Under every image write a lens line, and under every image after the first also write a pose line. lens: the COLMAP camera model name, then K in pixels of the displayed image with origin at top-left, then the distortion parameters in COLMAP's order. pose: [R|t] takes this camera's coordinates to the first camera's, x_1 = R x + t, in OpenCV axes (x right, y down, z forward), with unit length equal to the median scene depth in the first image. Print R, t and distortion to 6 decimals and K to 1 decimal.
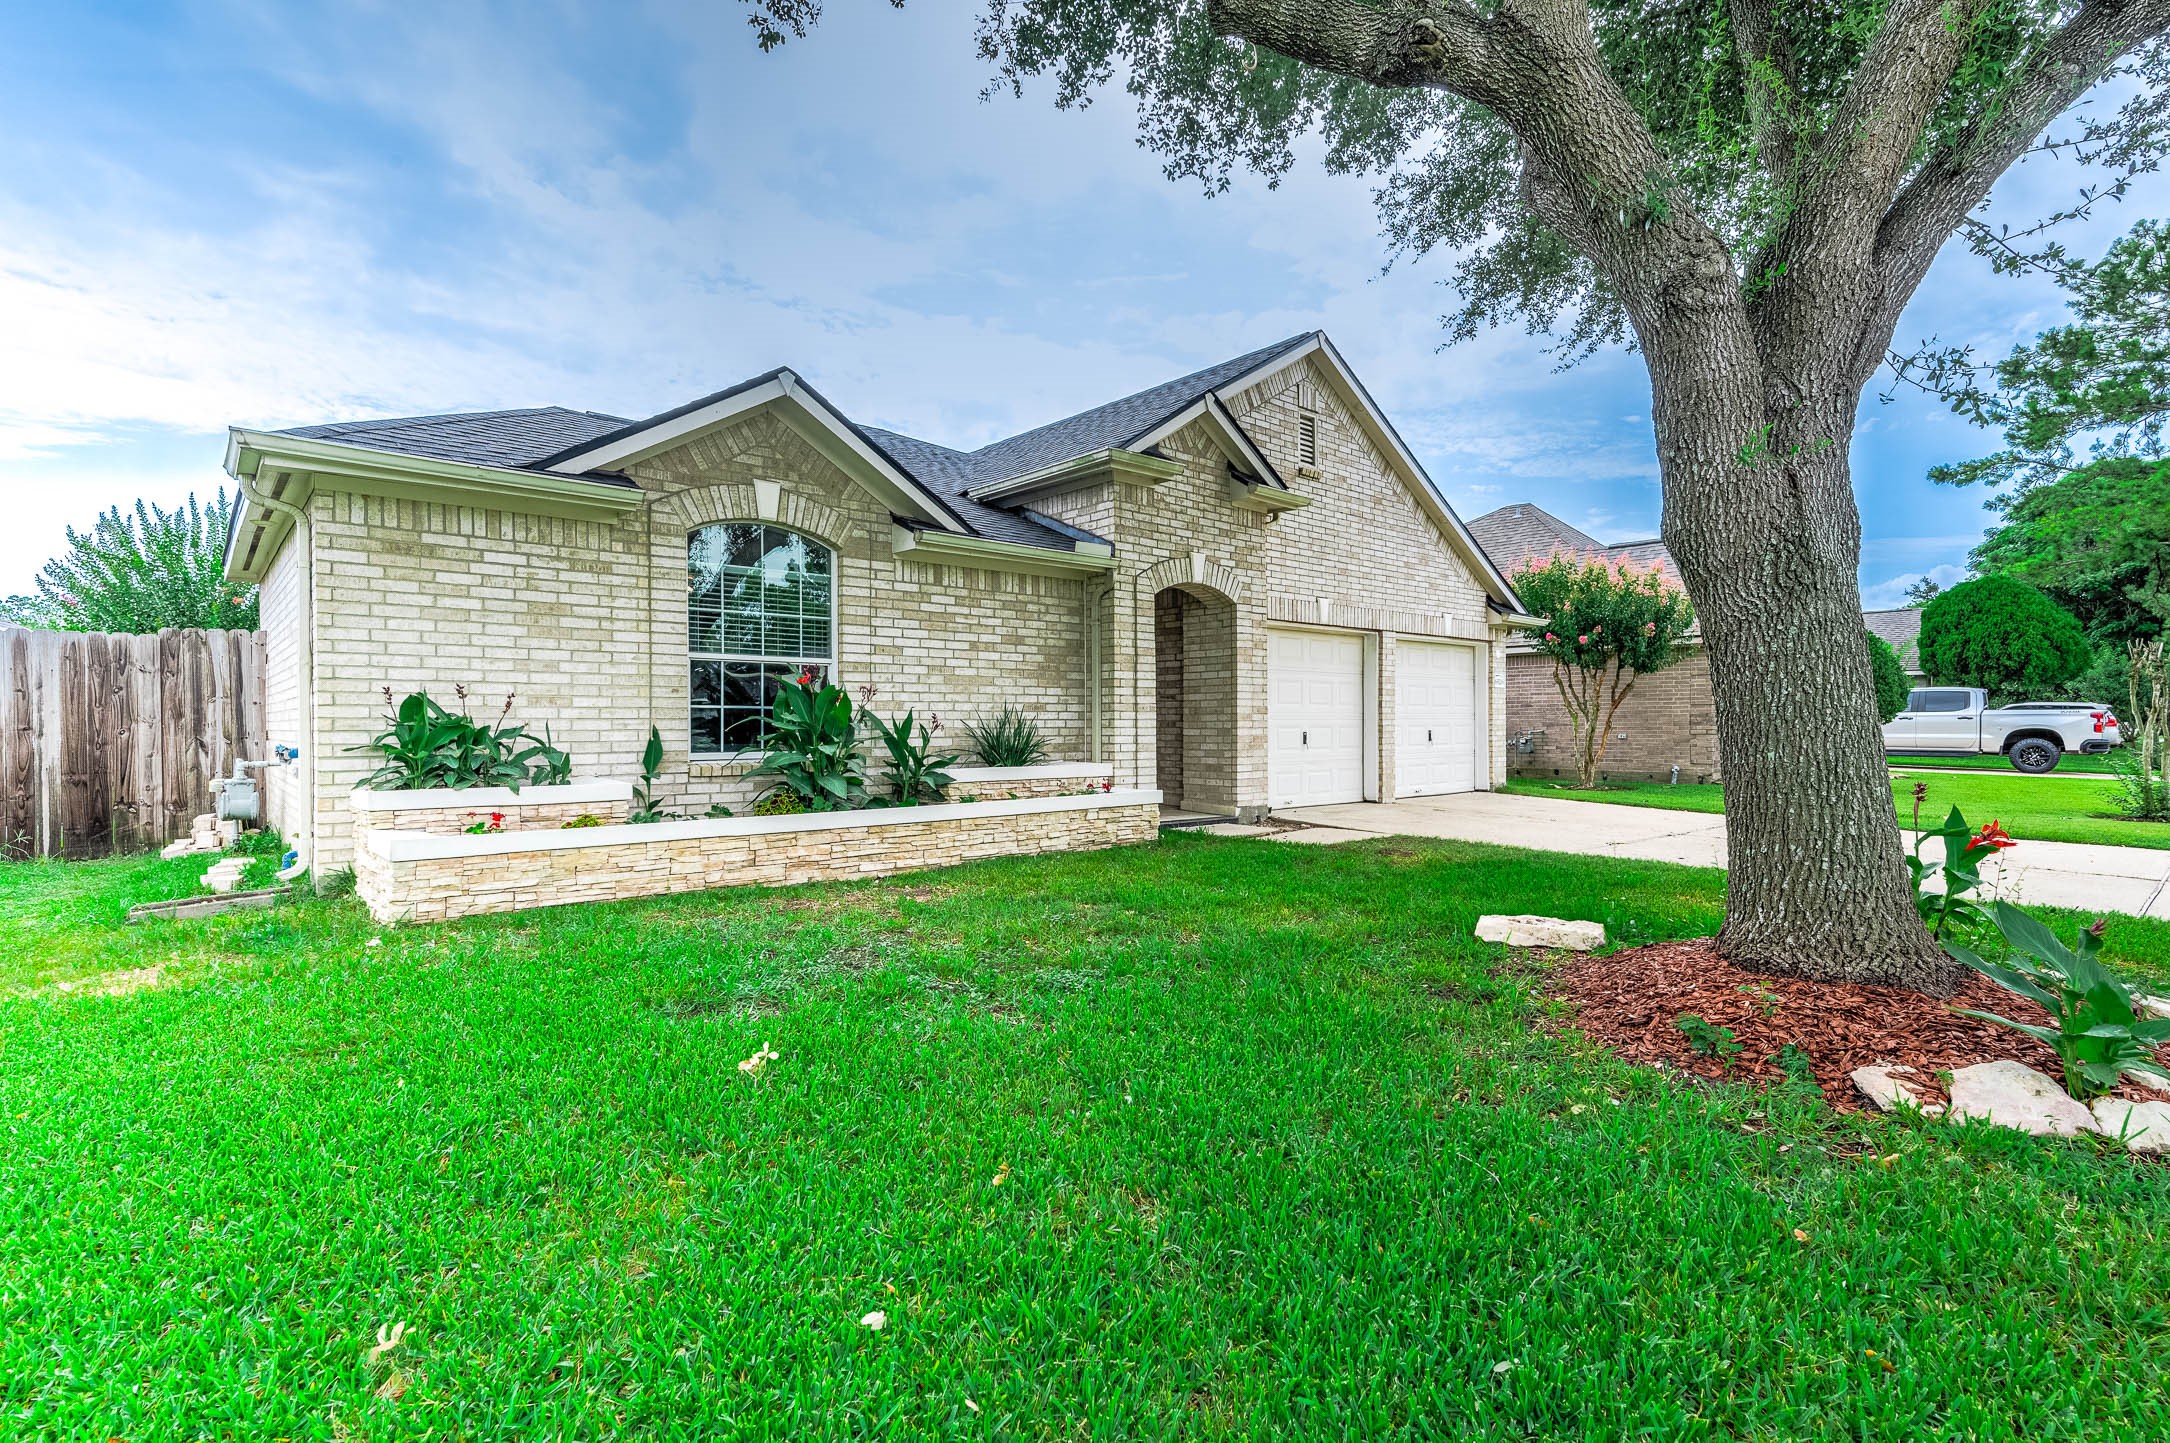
lens RADIAL K [[1009.9, 0, 1093.6], [0, 1009.9, 727.0], [0, 0, 1]] dist [0.005015, 0.000358]
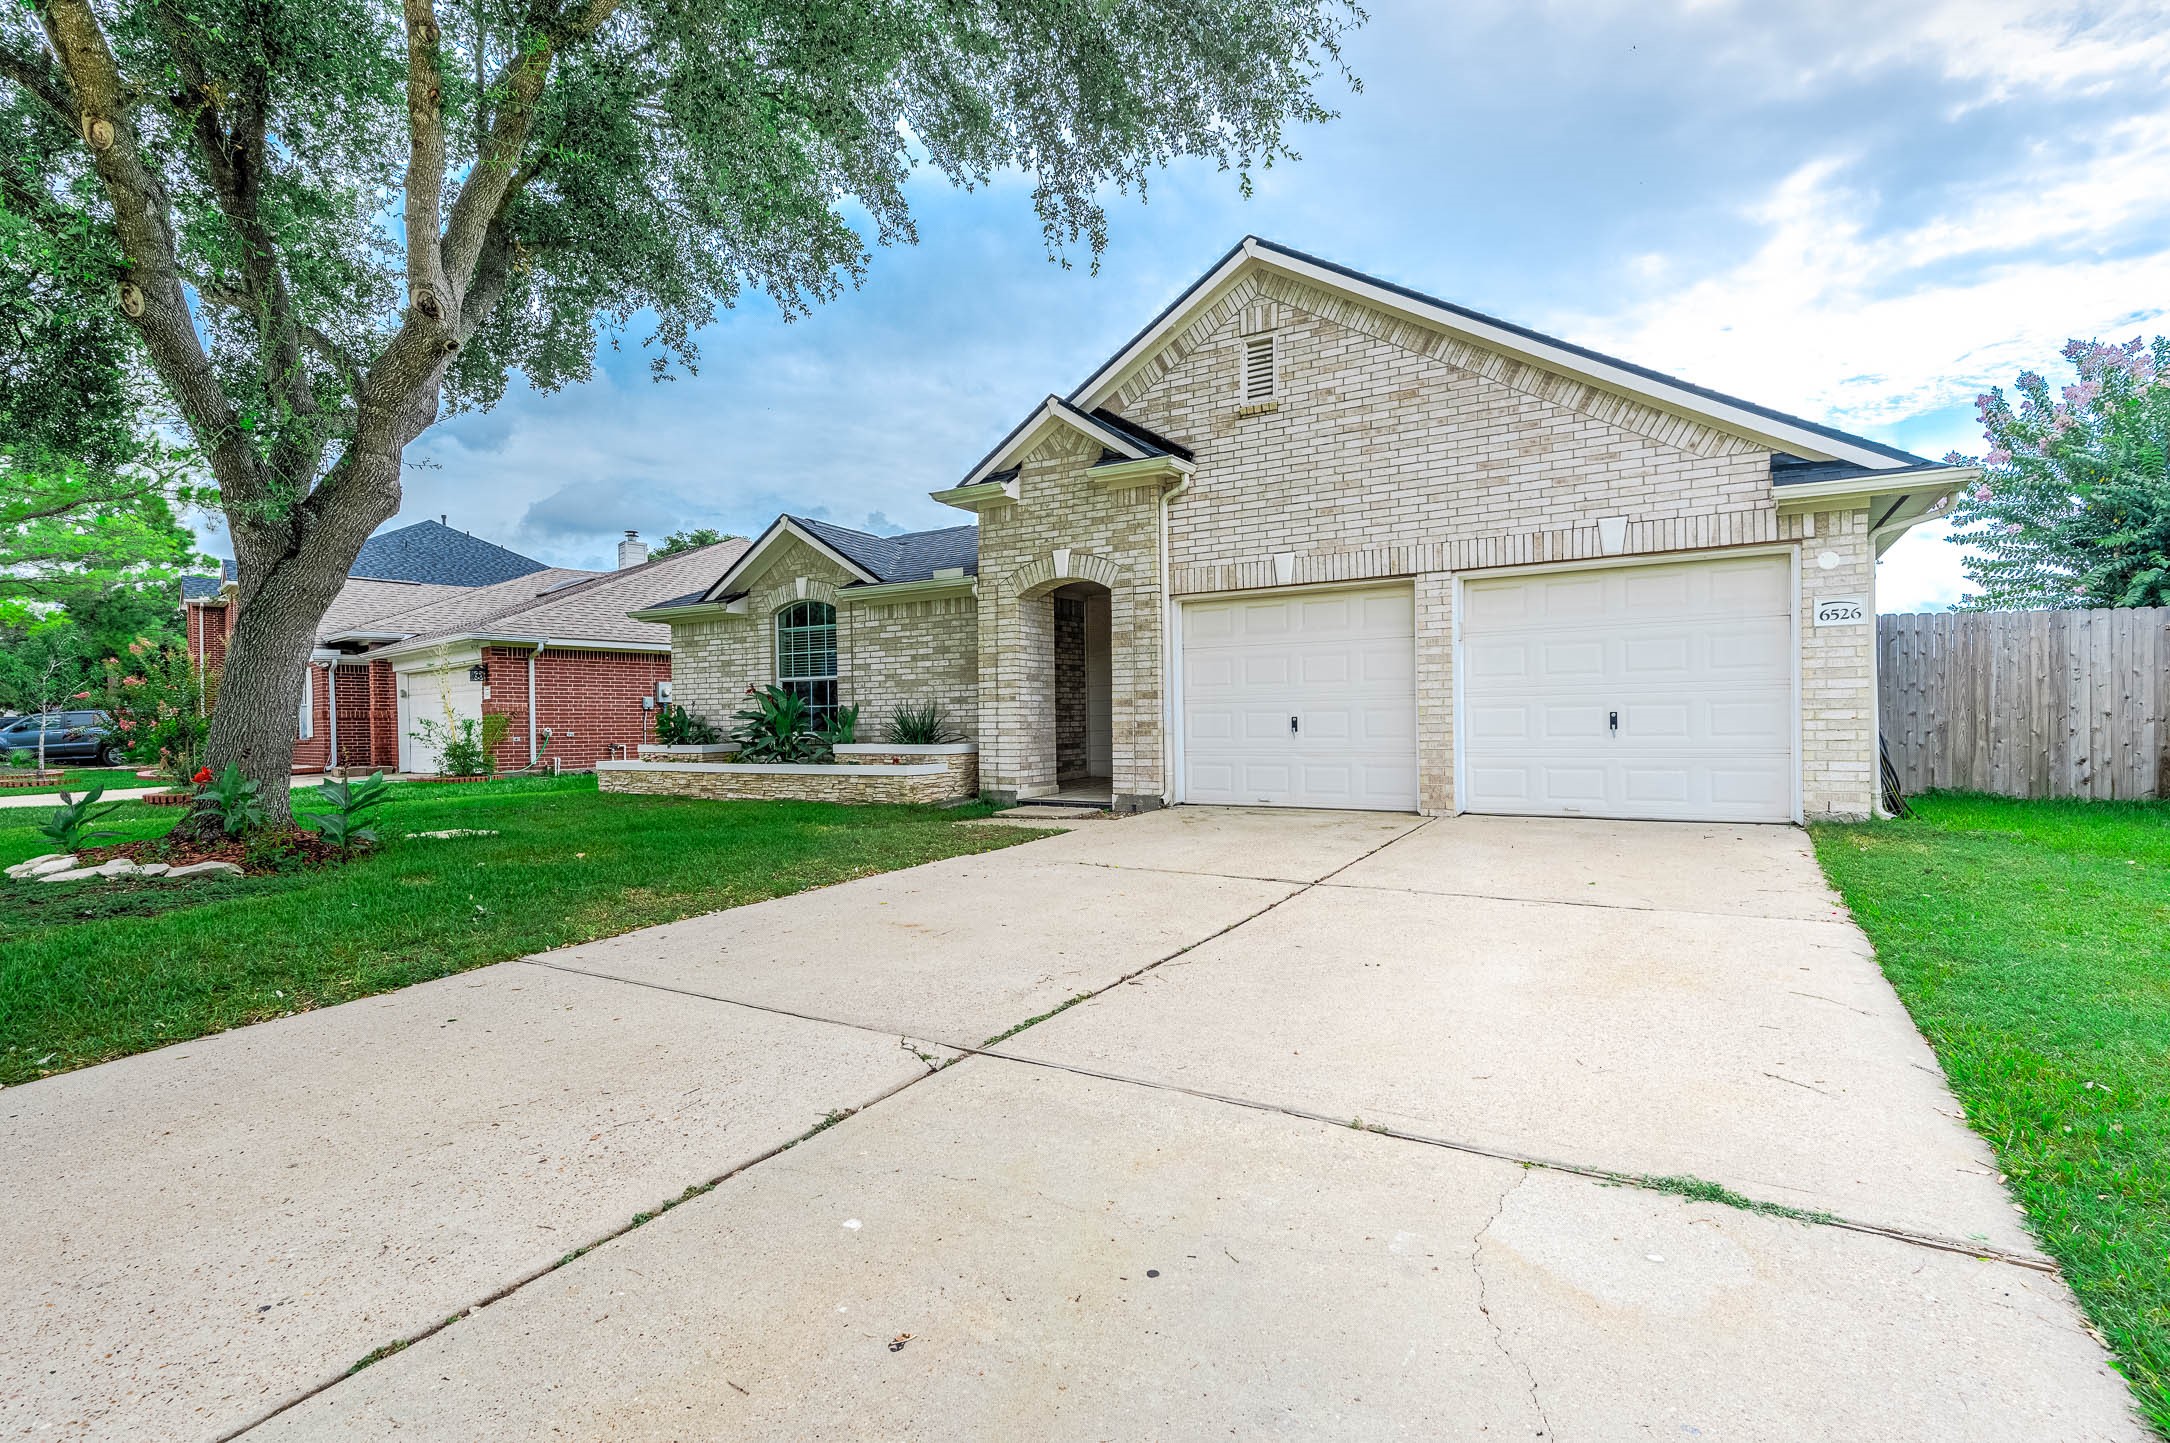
lens RADIAL K [[1009.9, 0, 1093.6], [0, 1009.9, 727.0], [0, 0, 1]] dist [0.005015, 0.000358]
pose [[0.309068, 0.001745, -0.951038, 1.224192], [0.009806, 0.999939, 0.005022, 0.009895], [0.950990, -0.010878, 0.309032, 0.766803]]
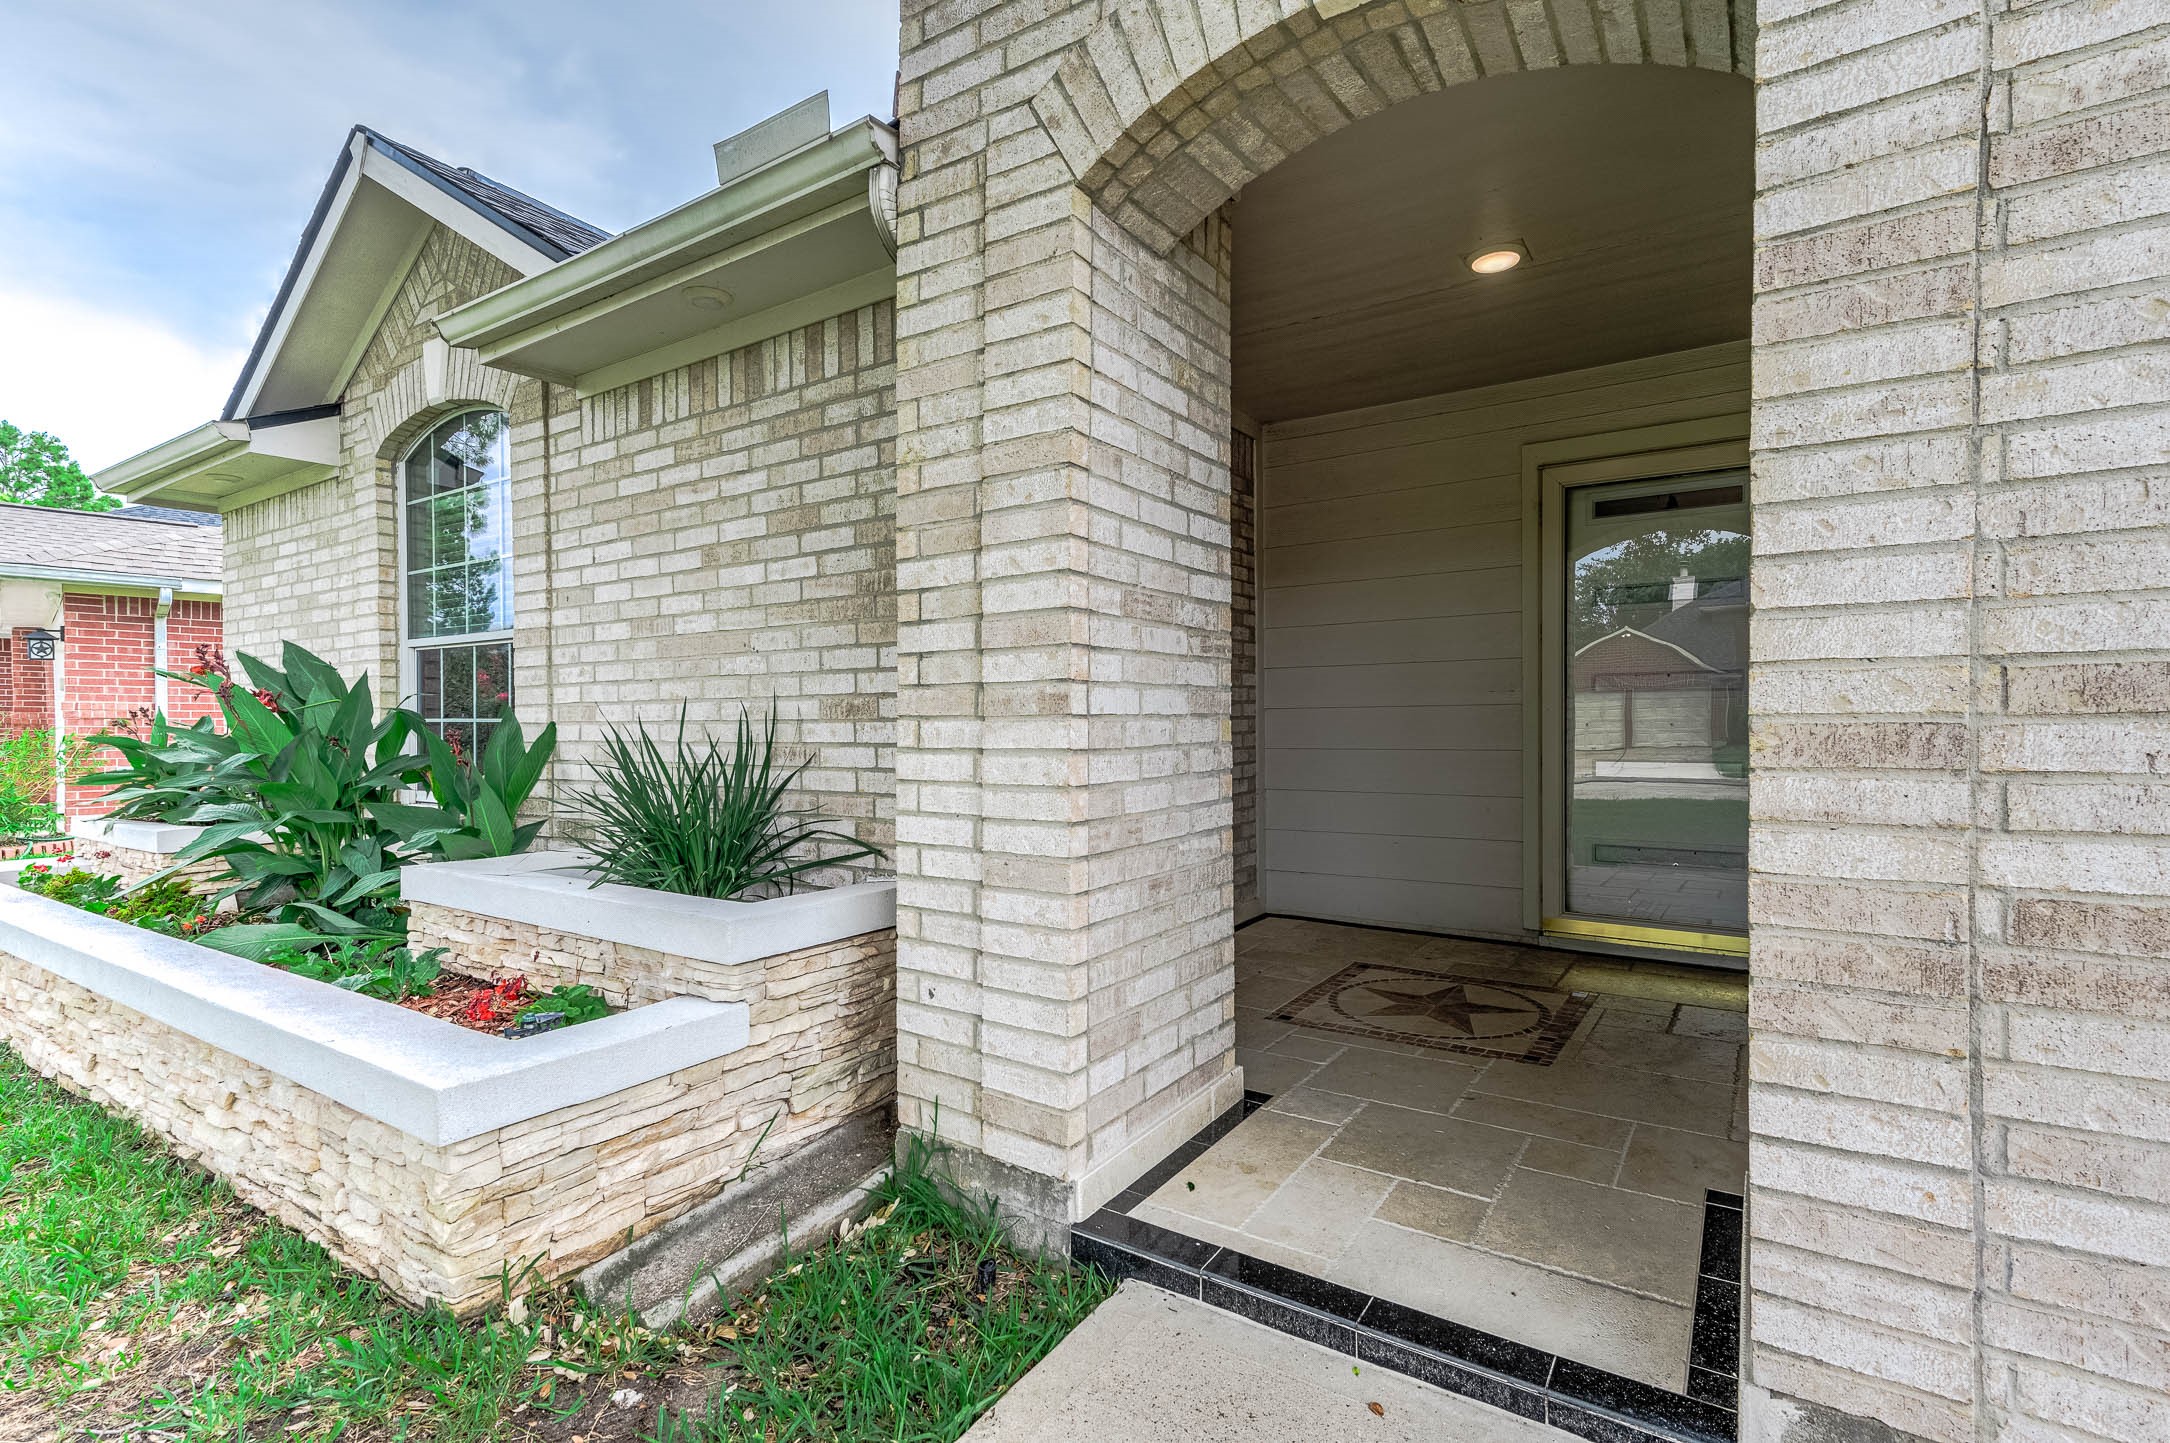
lens RADIAL K [[1009.9, 0, 1093.6], [0, 1009.9, 727.0], [0, 0, 1]] dist [0.005015, 0.000358]
pose [[0.263097, 0.003919, -0.964761, 0.287884], [0.001809, 0.999988, 0.004555, -0.014536], [0.964768, -0.002944, 0.263087, 0.992307]]
